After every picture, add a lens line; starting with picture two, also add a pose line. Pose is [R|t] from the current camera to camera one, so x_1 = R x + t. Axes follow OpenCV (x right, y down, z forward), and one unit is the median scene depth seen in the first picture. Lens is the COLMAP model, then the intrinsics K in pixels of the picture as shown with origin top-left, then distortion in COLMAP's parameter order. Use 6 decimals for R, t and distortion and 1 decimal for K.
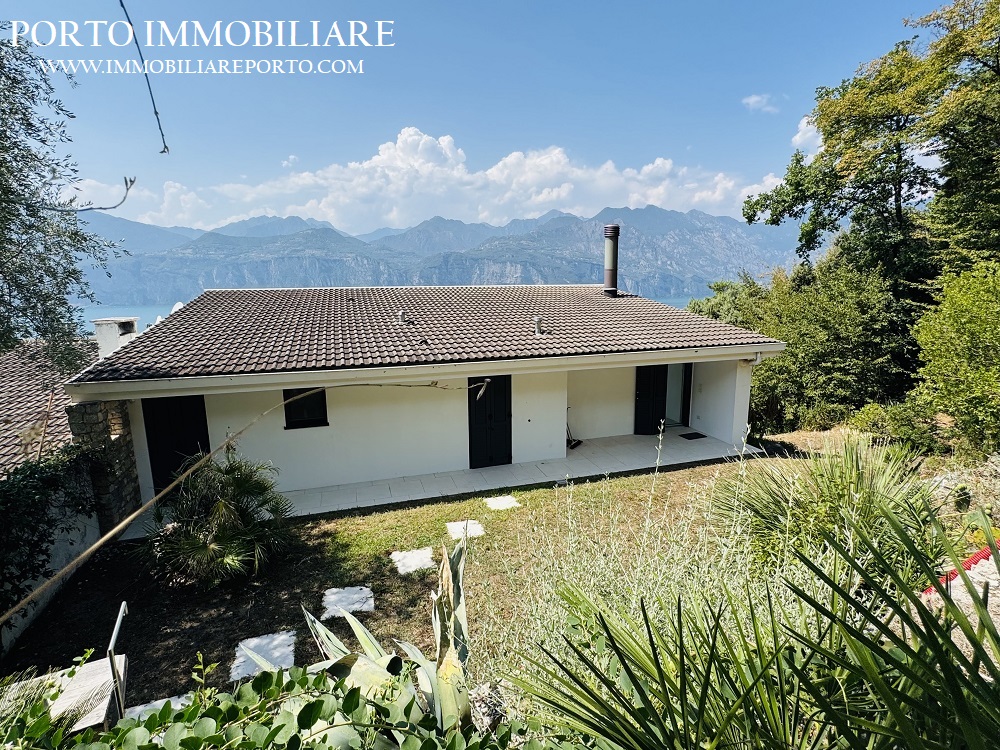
lens RADIAL K [[487.7, 0, 499.1], [0, 487.7, 379.5], [0, 0, 1]] dist [-0.002046, -0.000390]
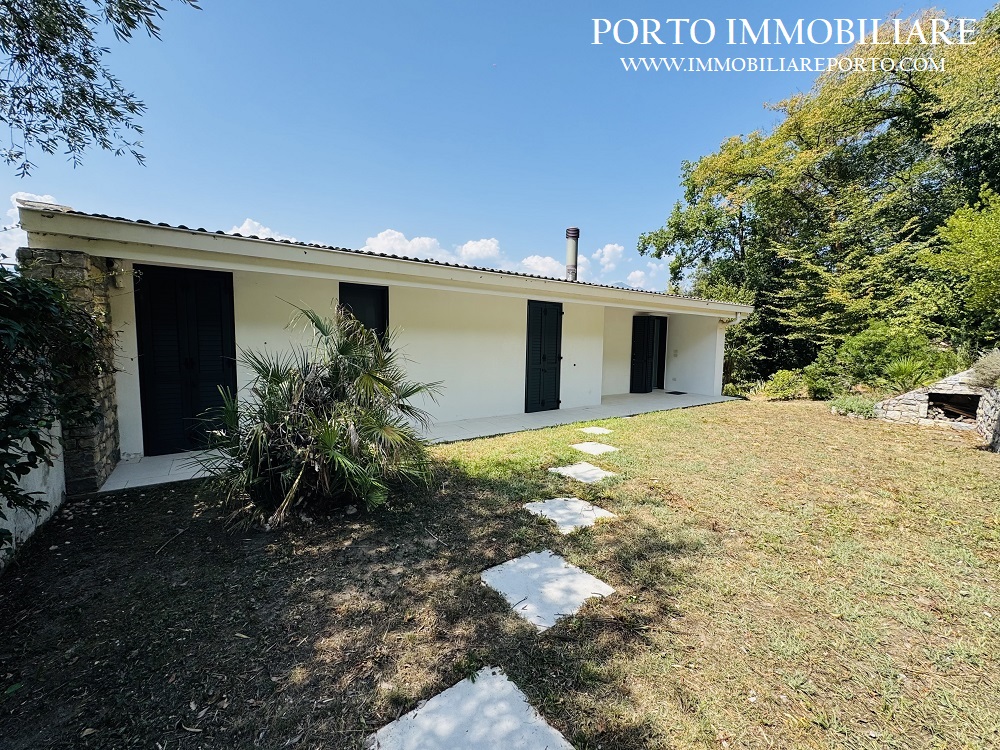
lens RADIAL K [[398.6, 0, 502.9], [0, 398.6, 382.5], [0, 0, 1]] dist [-0.004675, 0.000090]
pose [[0.948369, -0.002831, 0.317156, -0.226610], [0.031582, 0.995833, -0.085548, 0.125738], [-0.315592, 0.091148, 0.944507, 0.193536]]
